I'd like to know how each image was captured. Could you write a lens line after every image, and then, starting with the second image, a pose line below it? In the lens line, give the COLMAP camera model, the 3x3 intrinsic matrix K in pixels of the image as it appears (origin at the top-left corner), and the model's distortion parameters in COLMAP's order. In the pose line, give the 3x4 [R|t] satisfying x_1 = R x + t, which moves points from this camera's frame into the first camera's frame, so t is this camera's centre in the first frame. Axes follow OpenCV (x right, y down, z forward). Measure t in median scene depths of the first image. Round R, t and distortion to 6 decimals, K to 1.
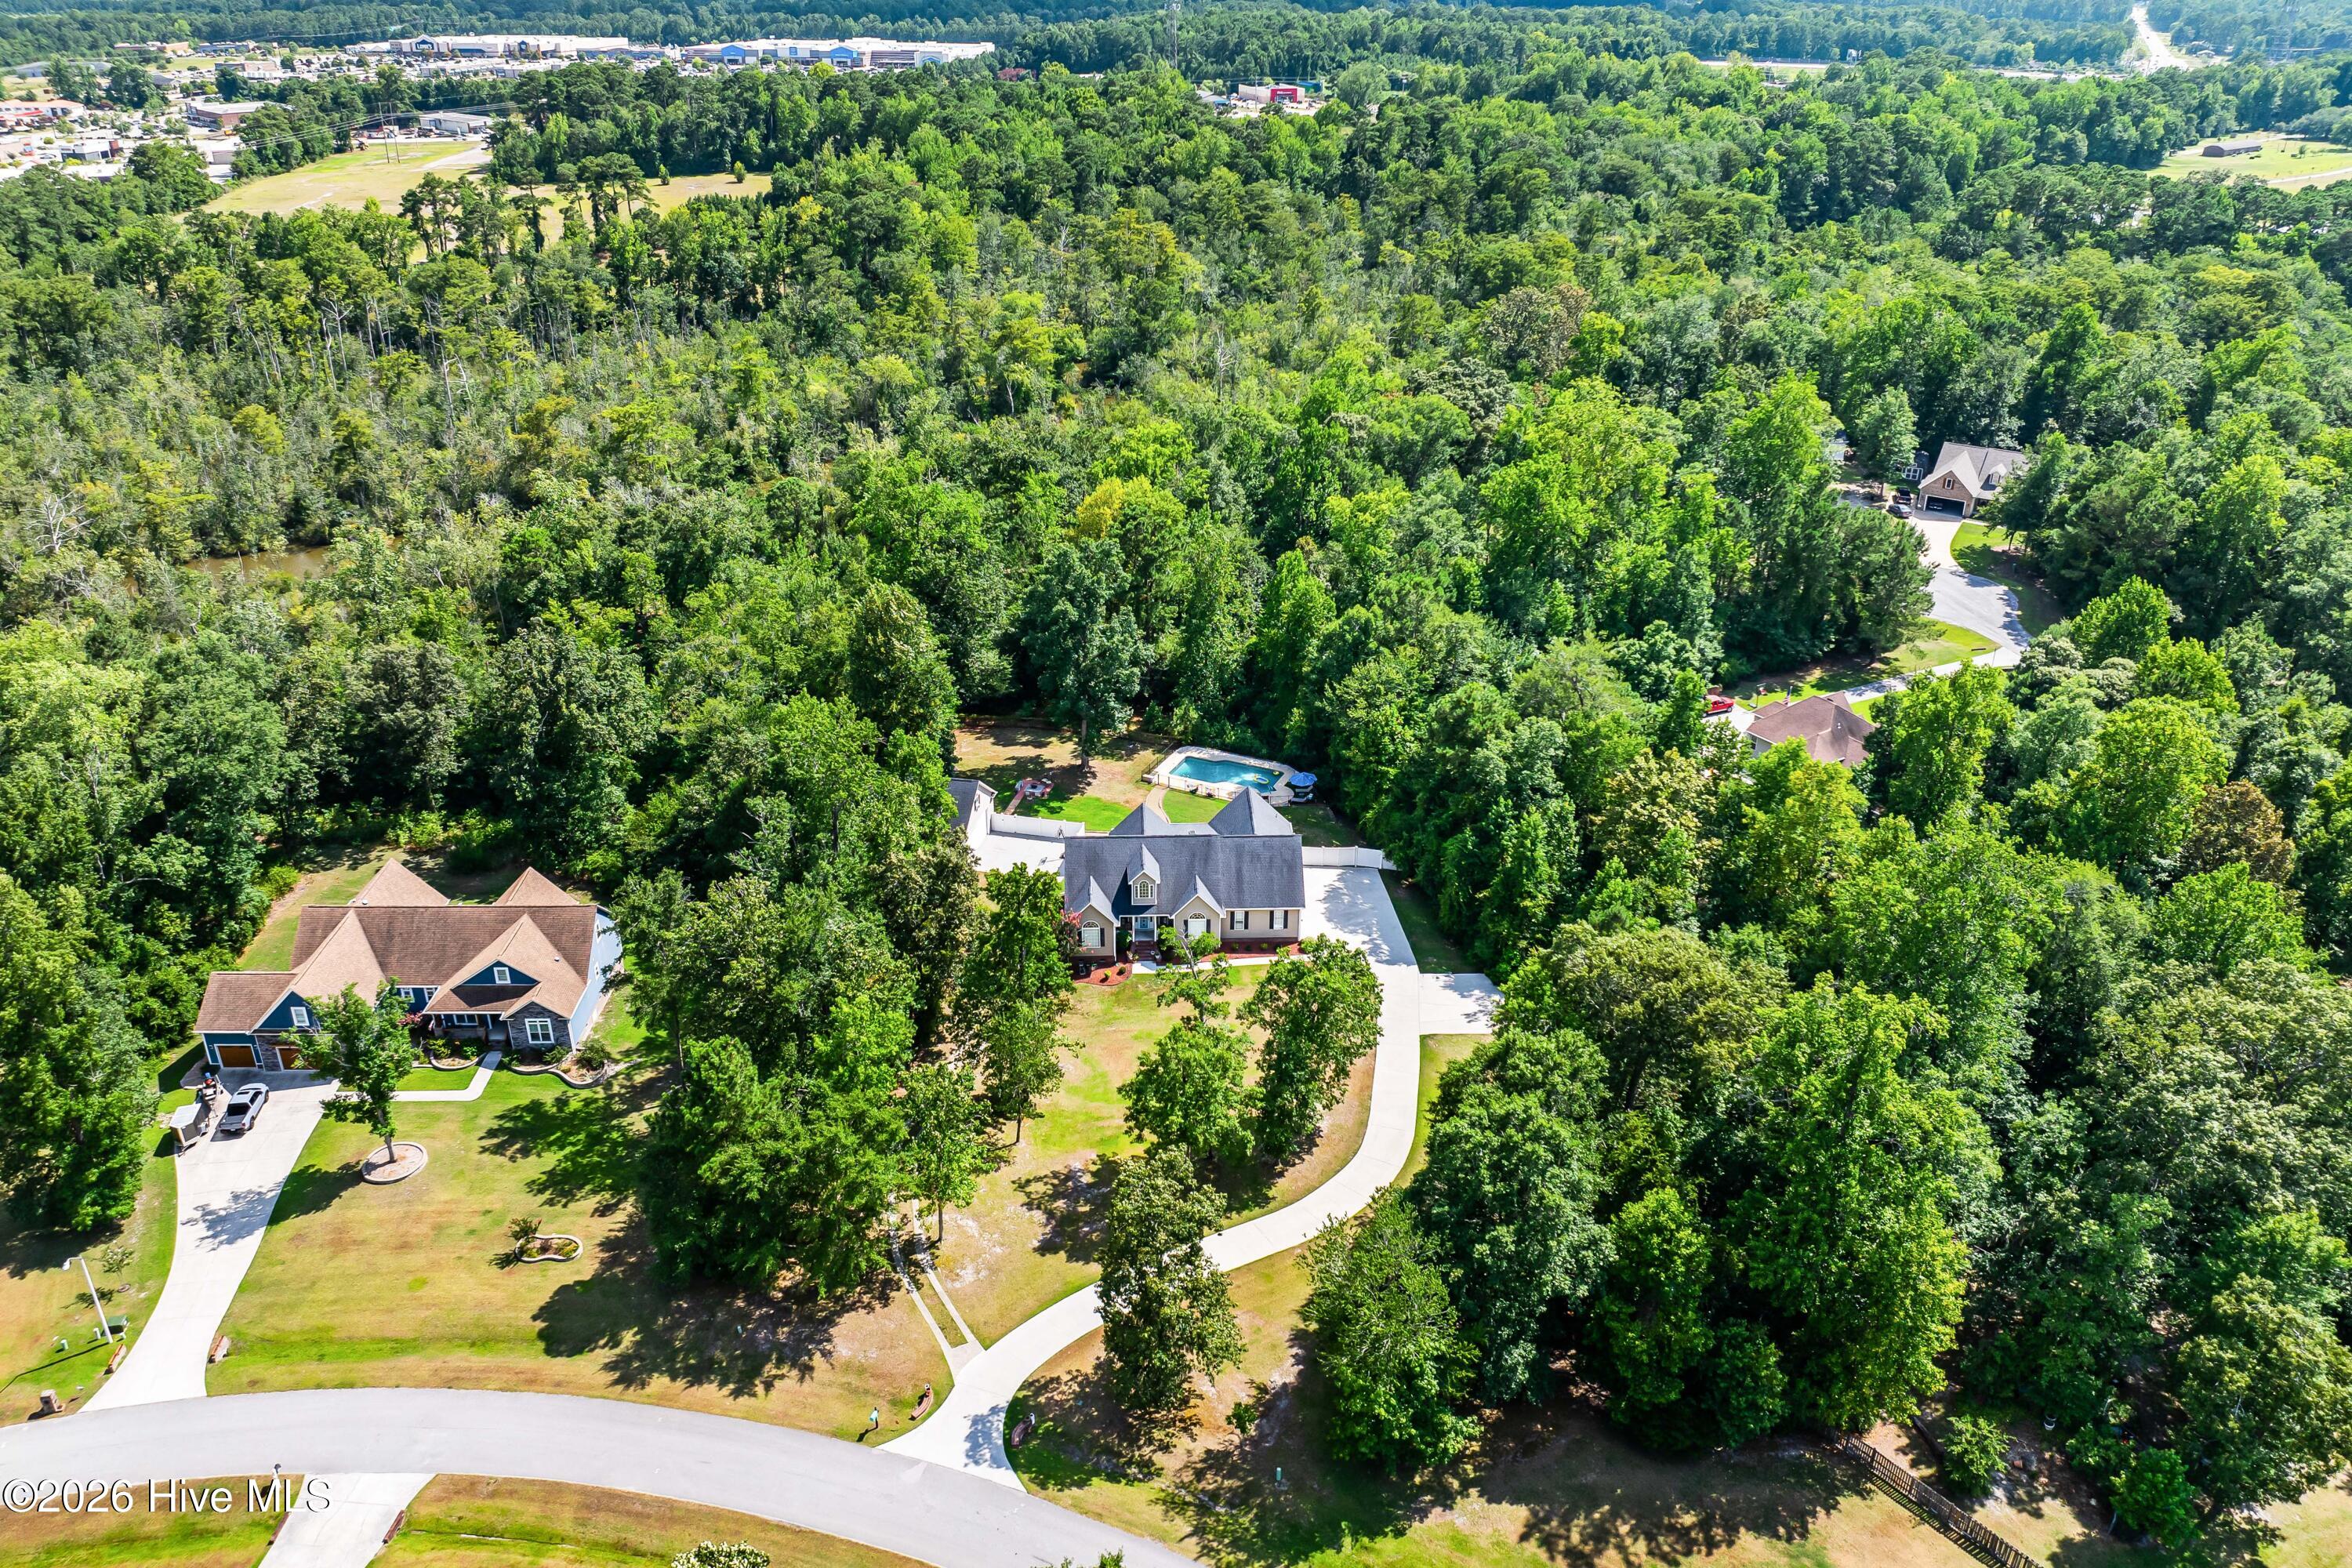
lens RADIAL K [[1683.3, 0, 1174.1], [0, 1683.3, 751.5], [0, 0, 1]] dist [-0.002321, -0.059906]
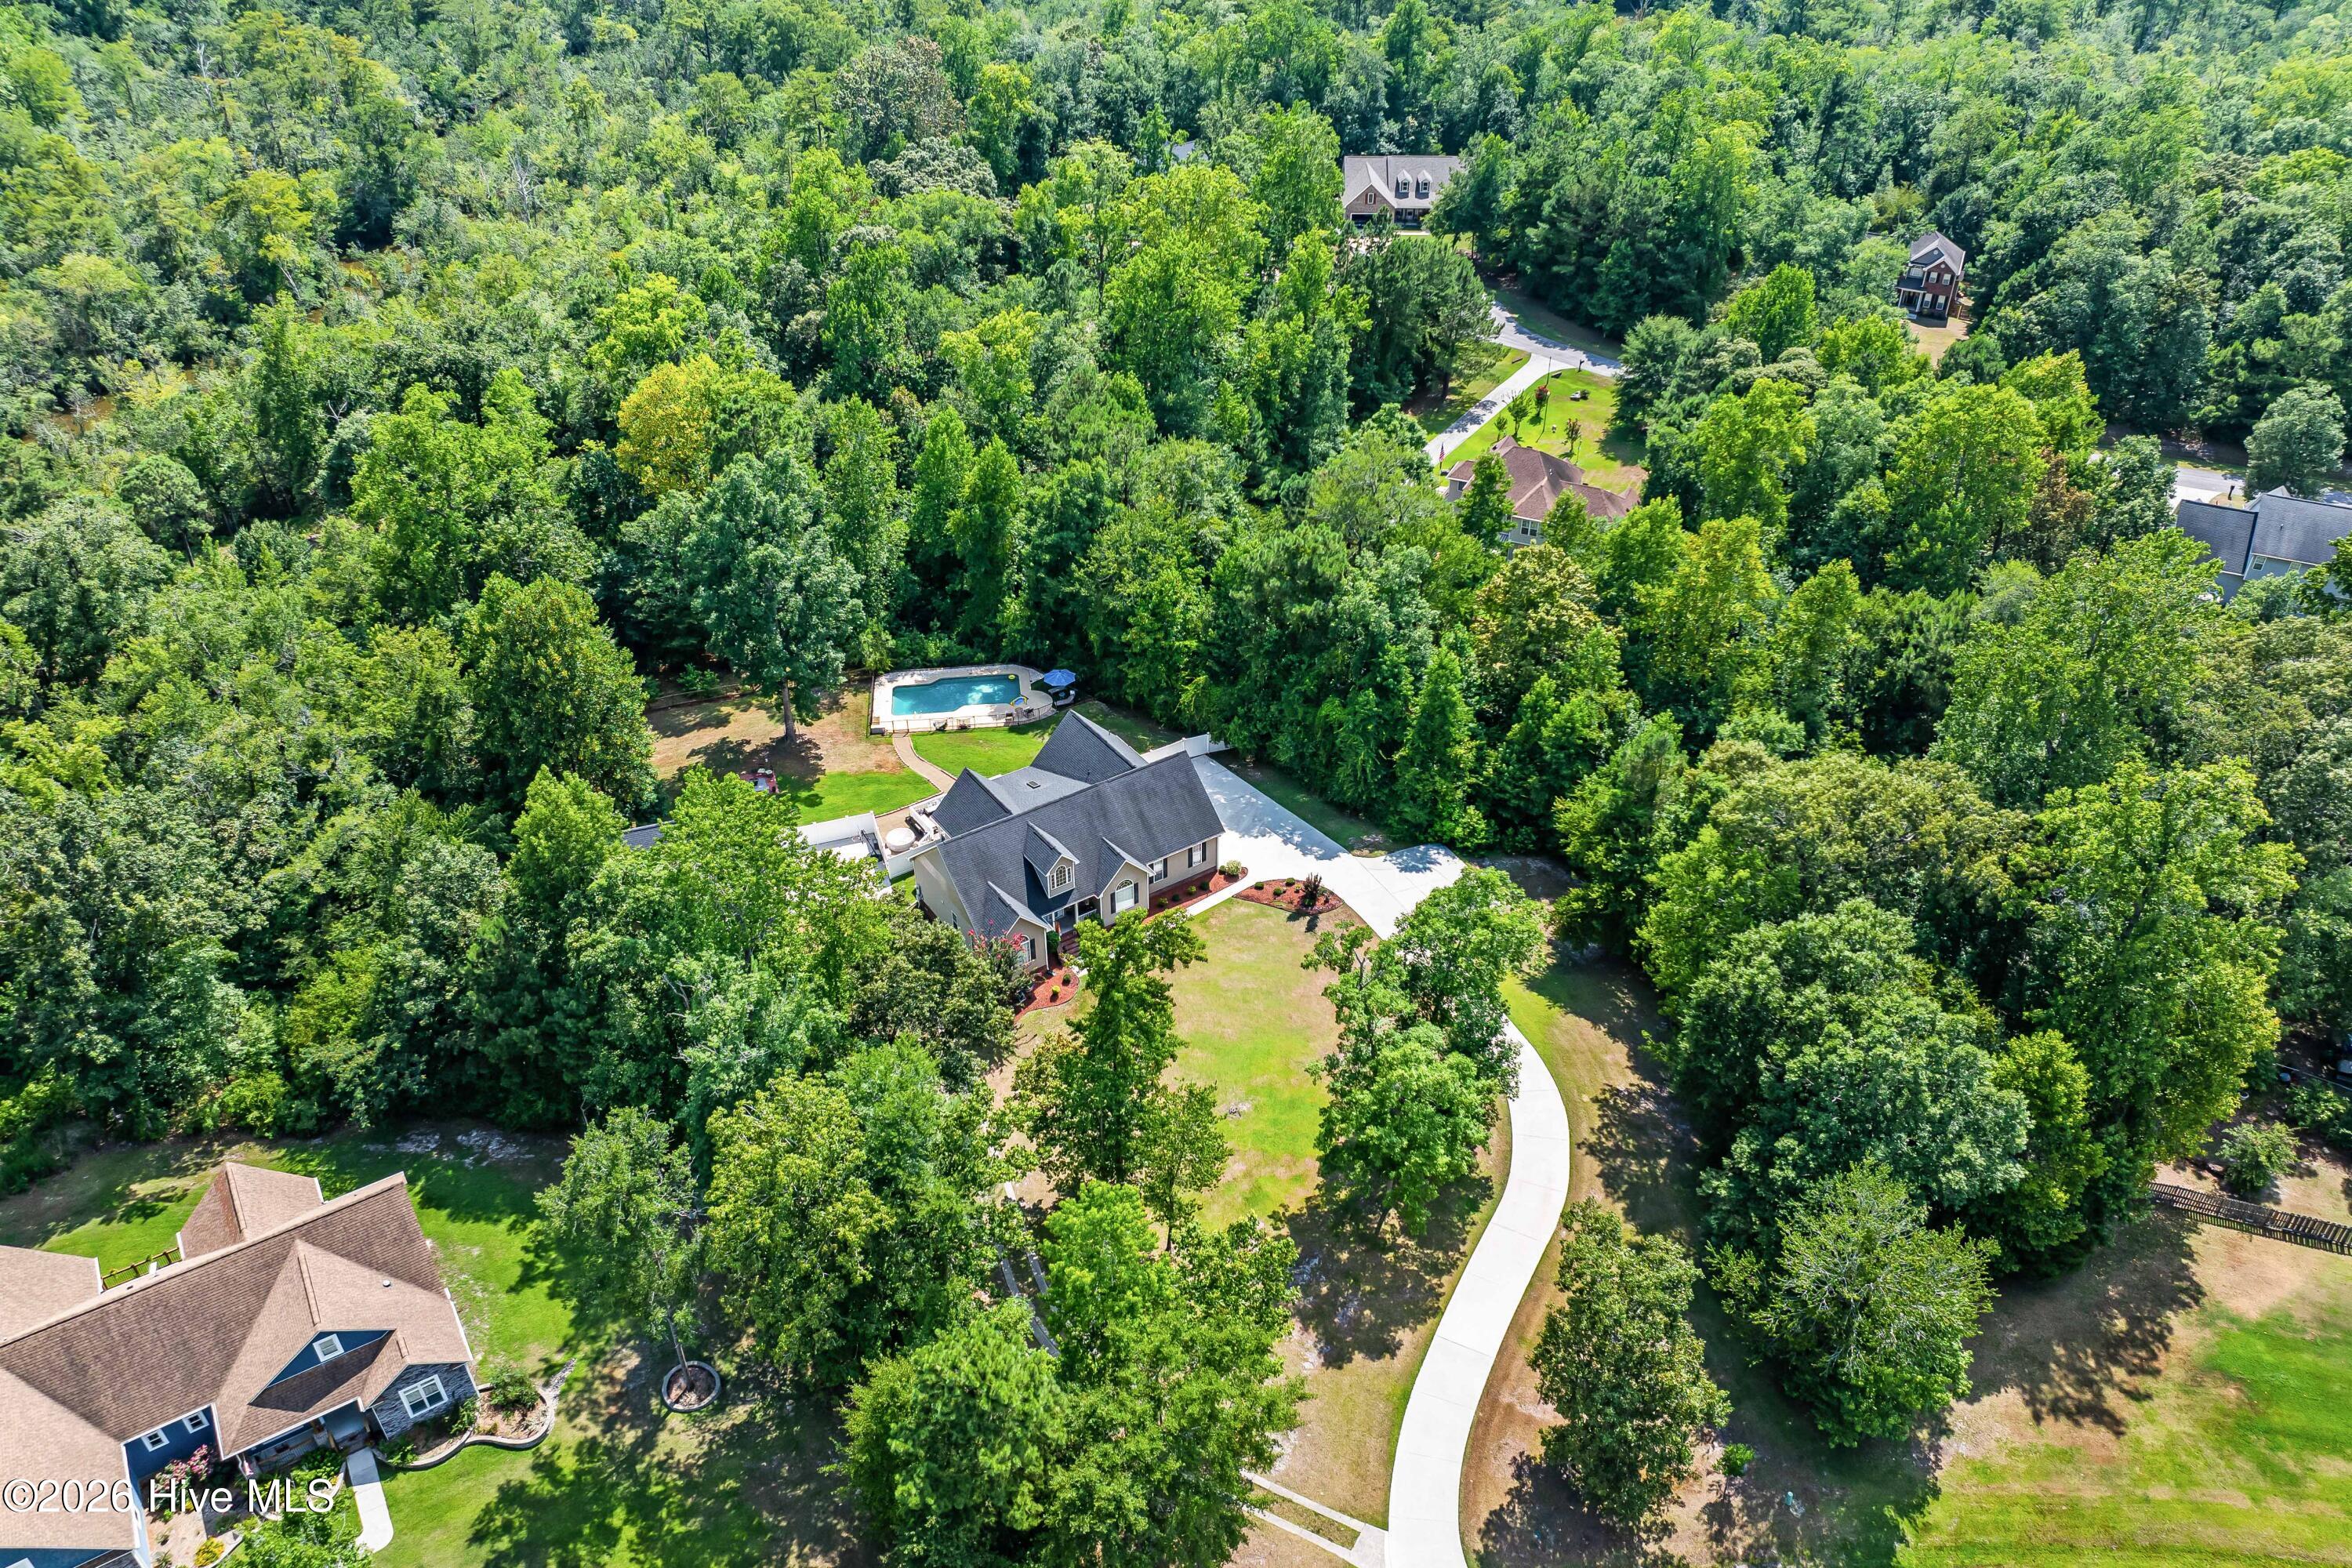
lens RADIAL K [[1642.7, 0, 1176.0], [0, 1642.7, 784.0], [0, 0, 1]] dist [-0.018126, -0.002087]
pose [[0.847874, -0.311319, 0.429174, -0.249435], [0.239091, 0.946988, 0.214589, -0.097341], [-0.473229, -0.079333, 0.877360, 0.242043]]
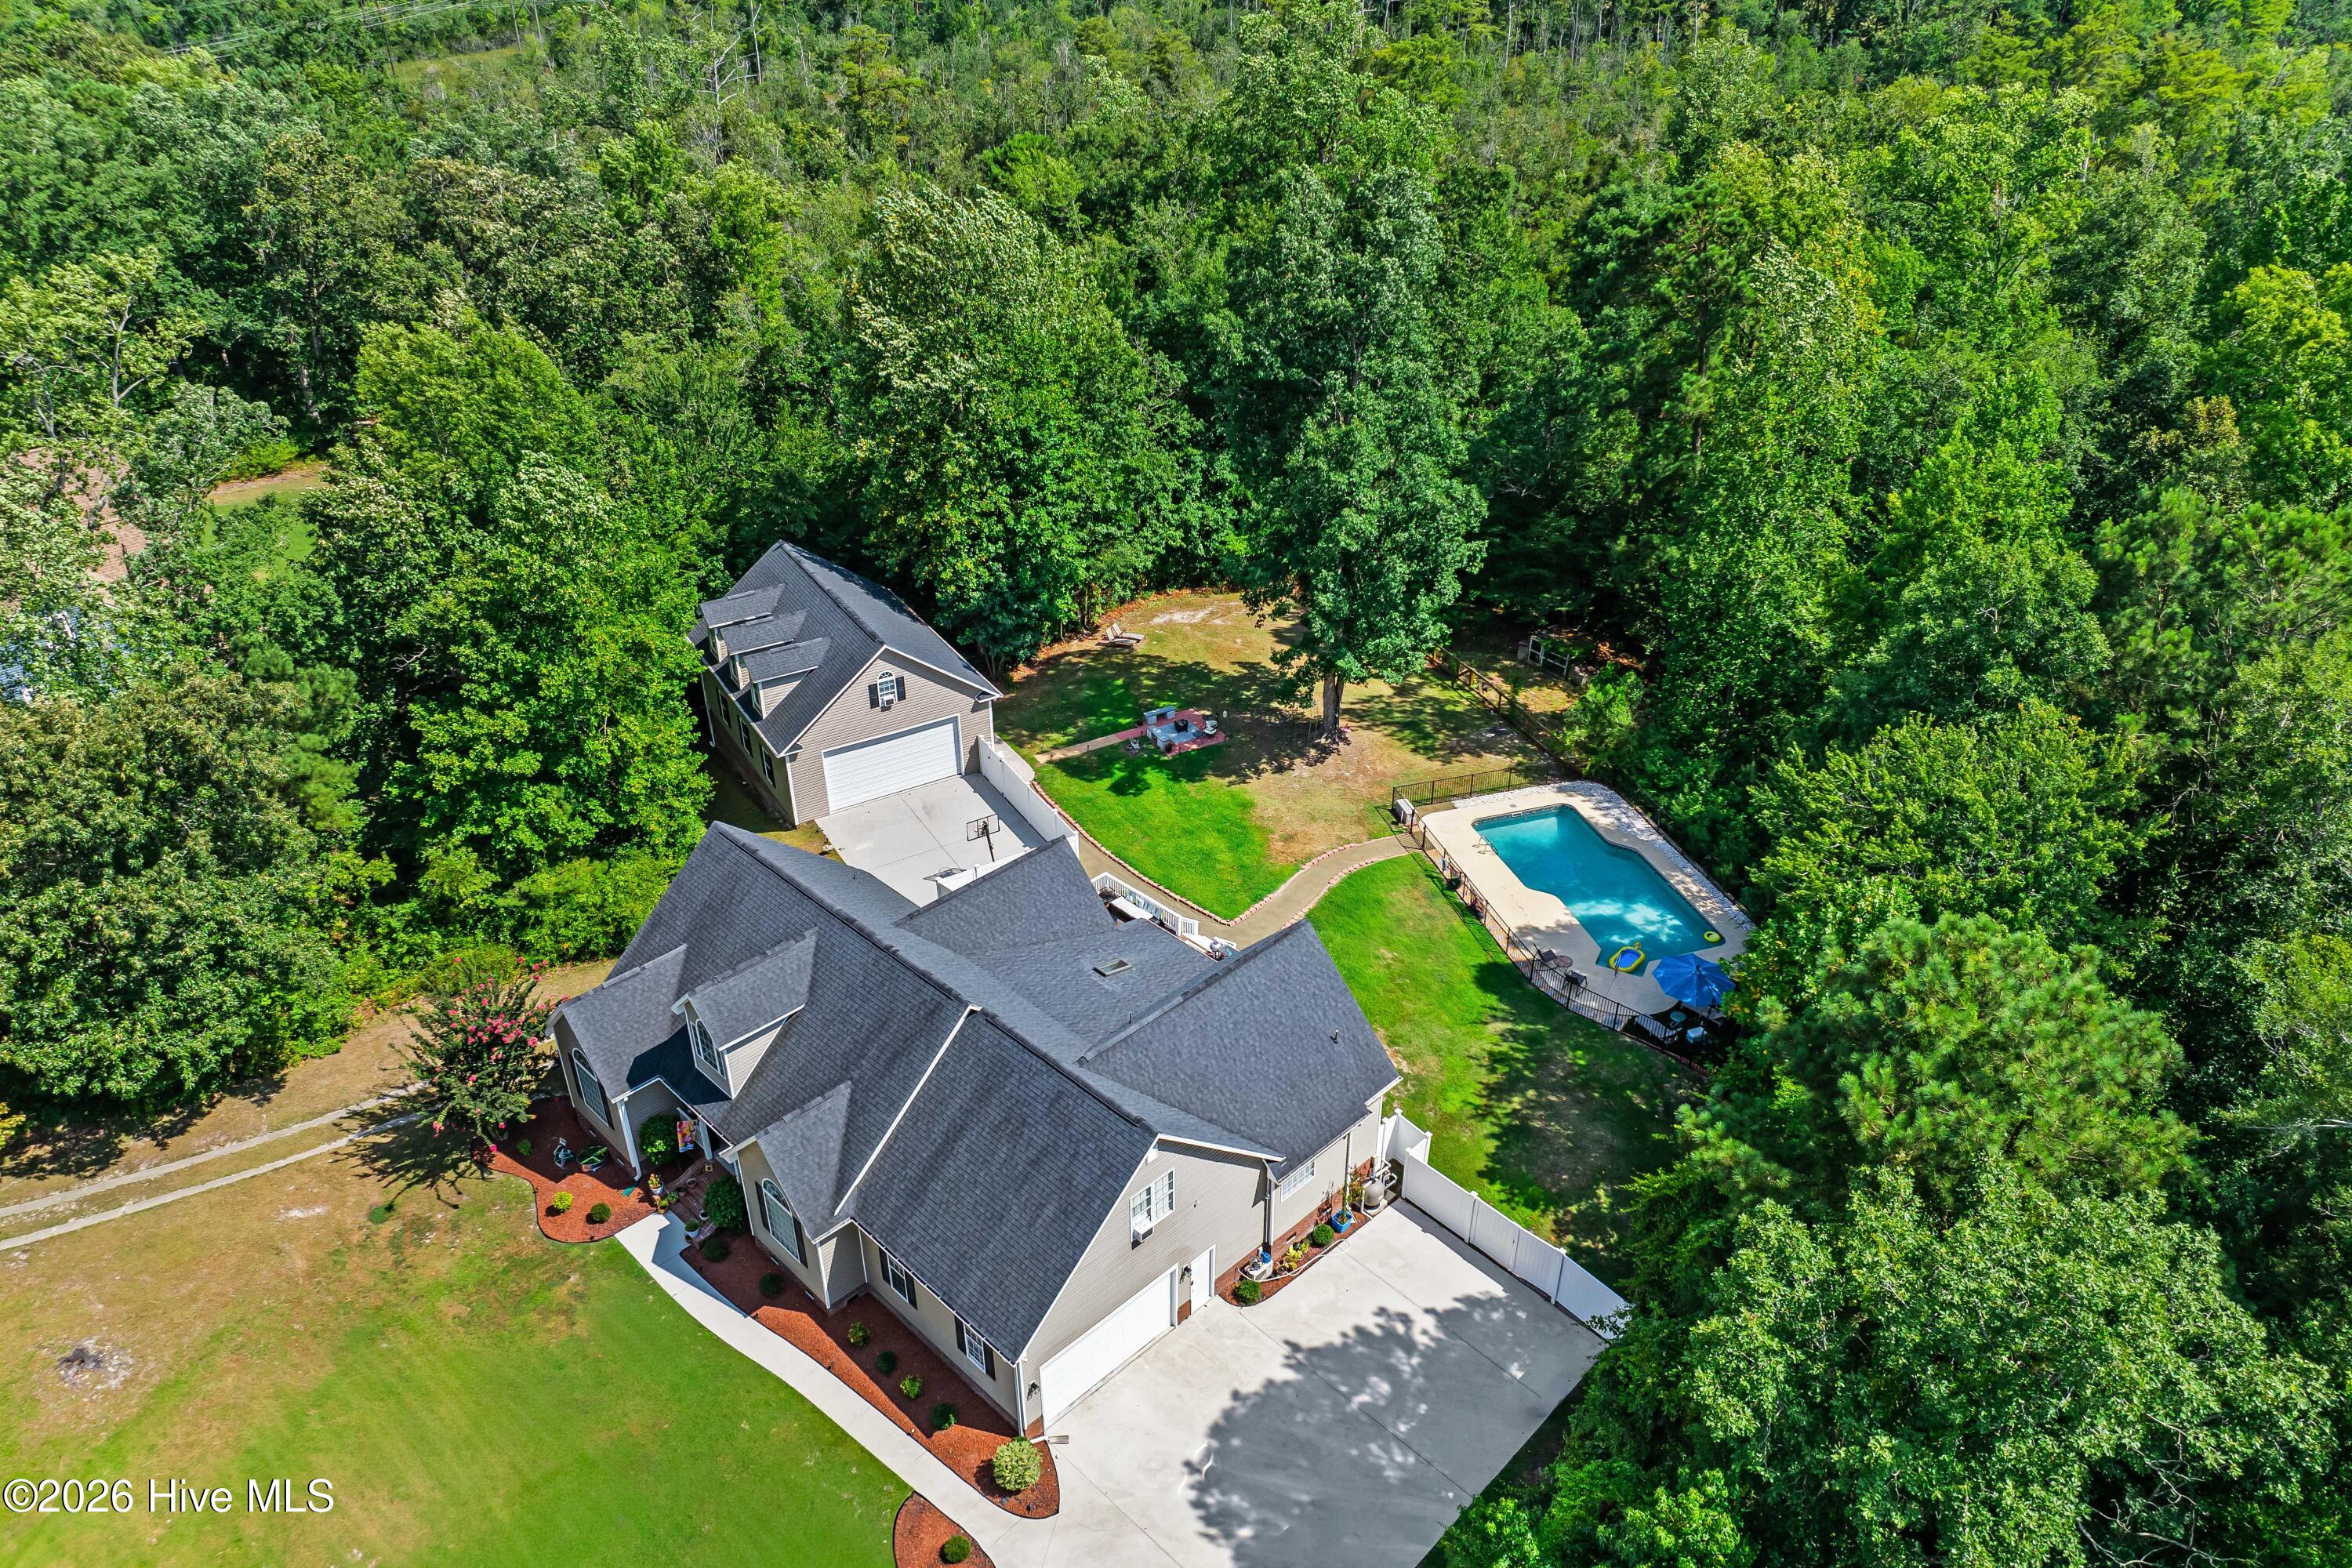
lens RADIAL K [[1700.9, 0, 1183.3], [0, 1700.9, 714.4], [0, 0, 1]] dist [-0.008835, -0.002355]
pose [[0.681399, 0.352183, -0.641609, 0.213657], [-0.315074, 0.932382, 0.177177, -0.064859], [0.660624, 0.081426, 0.746288, 0.669993]]
